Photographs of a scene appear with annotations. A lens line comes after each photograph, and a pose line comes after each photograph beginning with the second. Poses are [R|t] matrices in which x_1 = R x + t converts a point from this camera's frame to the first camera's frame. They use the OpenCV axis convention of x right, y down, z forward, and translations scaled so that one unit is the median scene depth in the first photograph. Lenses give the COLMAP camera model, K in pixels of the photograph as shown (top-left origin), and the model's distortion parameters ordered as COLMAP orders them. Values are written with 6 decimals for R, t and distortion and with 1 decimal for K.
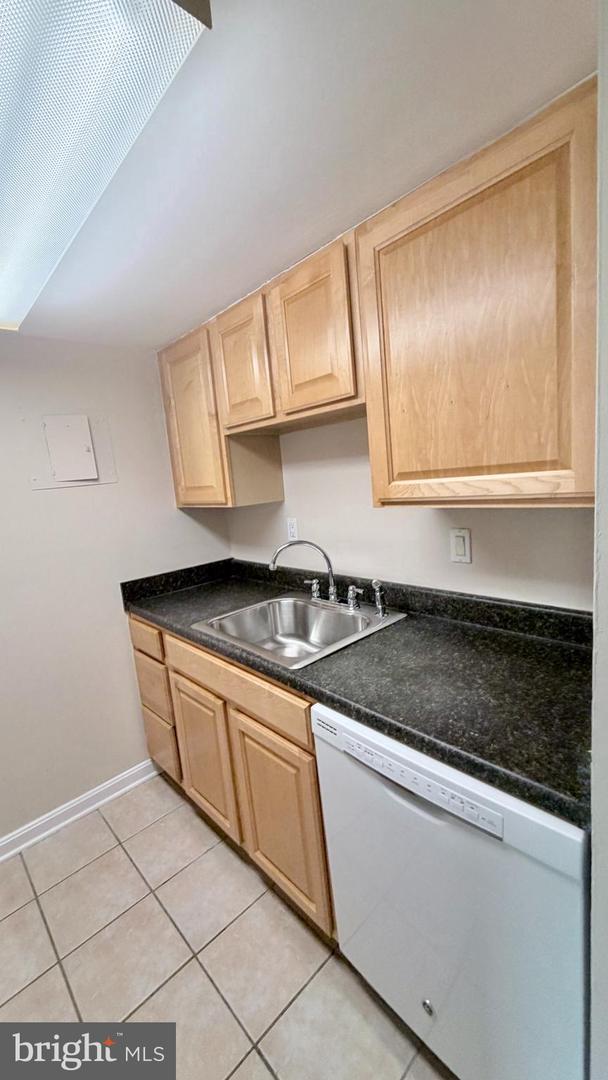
lens RADIAL K [[429.0, 0, 303.6], [0, 429.0, 539.4], [0, 0, 1]] dist [-0.000839, 0.000298]
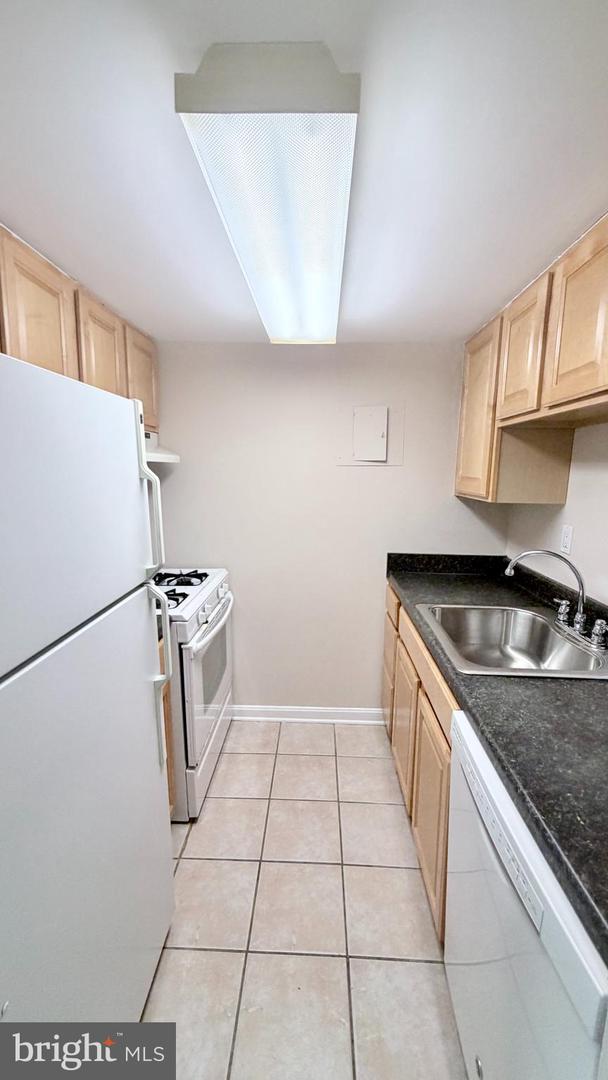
lens RADIAL K [[429.0, 0, 301.0], [0, 429.0, 539.9], [0, 0, 1]] dist [-0.000839, 0.000298]
pose [[0.695483, 0.212511, -0.686398, 0.222223], [-0.181008, 0.976273, 0.118854, -0.030688], [0.695370, 0.041582, 0.717448, 0.012908]]
